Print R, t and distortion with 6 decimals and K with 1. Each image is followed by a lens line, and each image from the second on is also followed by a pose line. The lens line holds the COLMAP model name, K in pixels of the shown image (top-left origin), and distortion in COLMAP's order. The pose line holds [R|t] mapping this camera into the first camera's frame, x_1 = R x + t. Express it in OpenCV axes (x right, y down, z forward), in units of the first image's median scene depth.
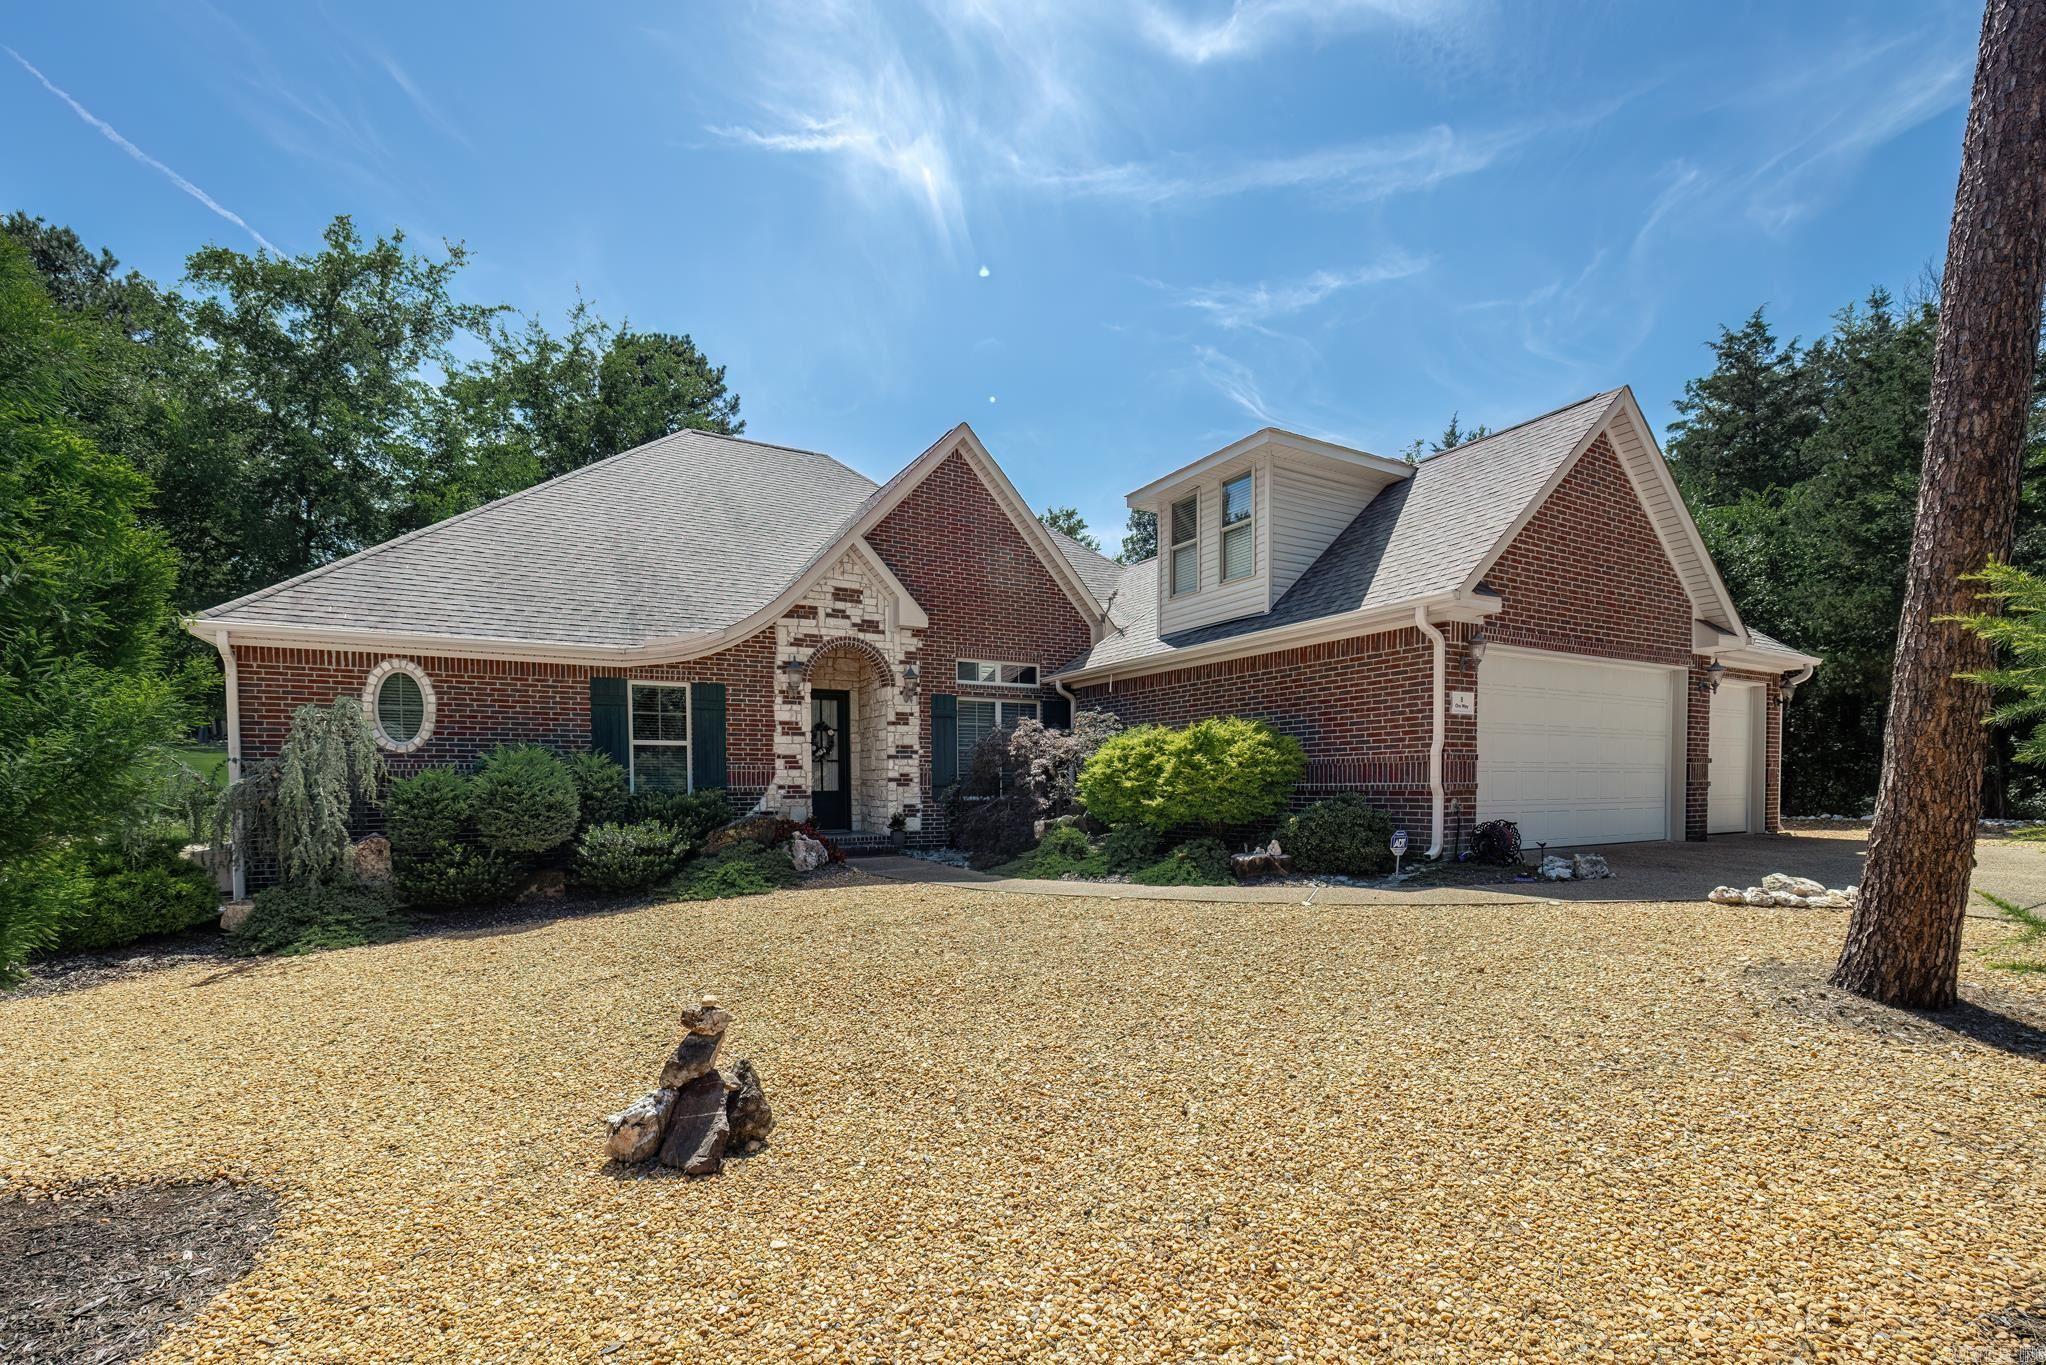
lens RADIAL K [[909.1, 0, 1065.6], [0, 909.1, 702.0], [0, 0, 1]] dist [-0.021069, 0.026006]
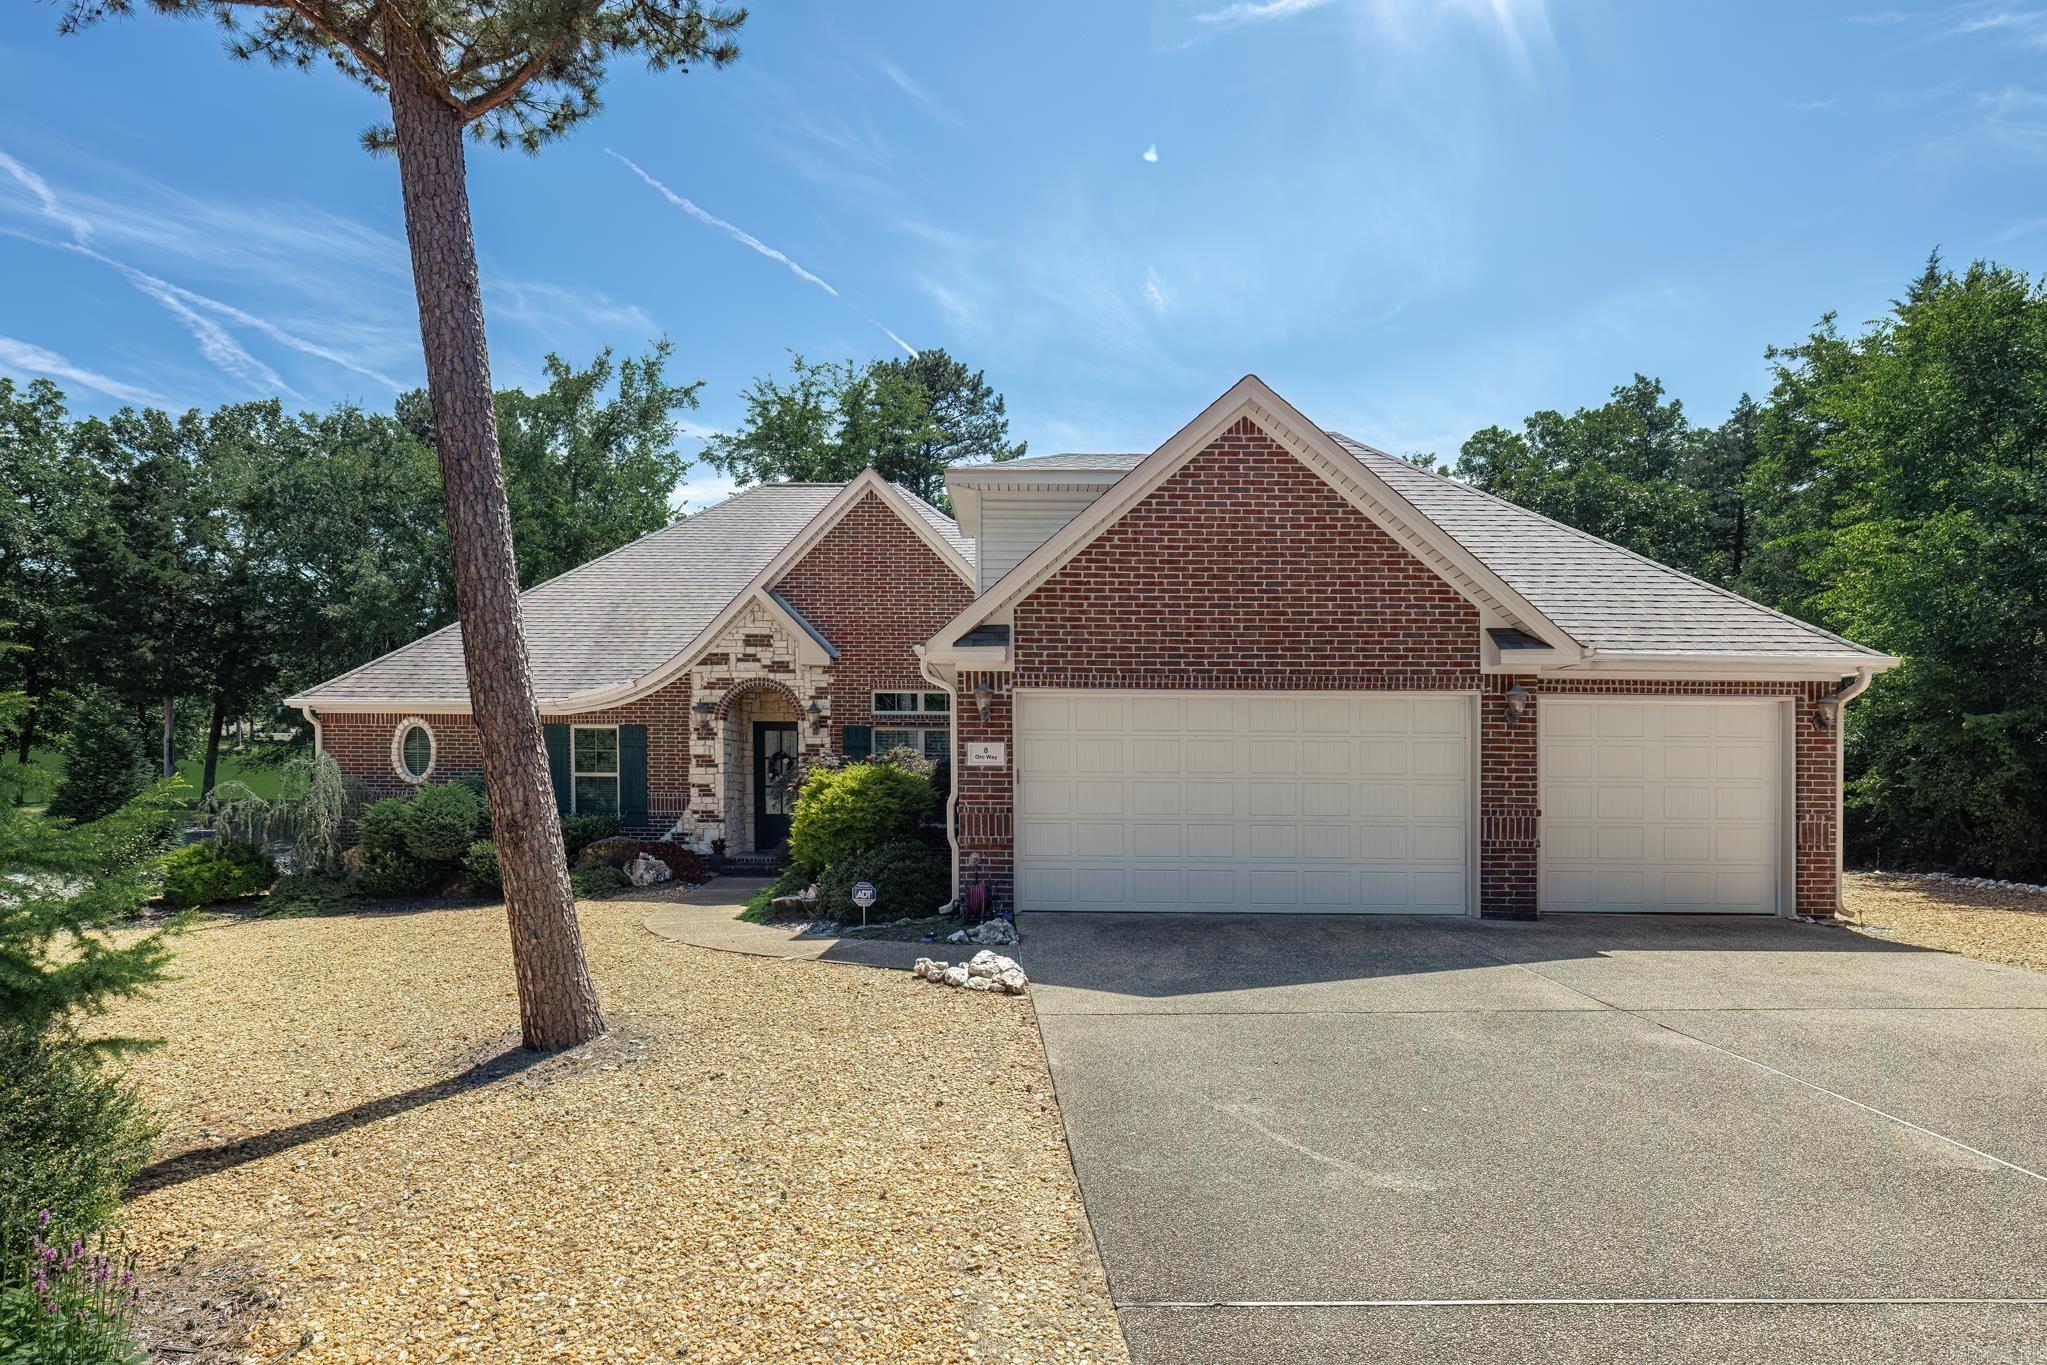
lens RADIAL K [[1061.2, 0, 1023.5], [0, 1061.2, 682.5], [0, 0, 1]] dist [-0.002168, -0.000622]
pose [[0.873724, -0.032115, -0.485361, 0.706680], [0.029426, 0.999480, -0.013161, -0.040892], [0.485532, -0.002783, 0.874215, 0.017580]]
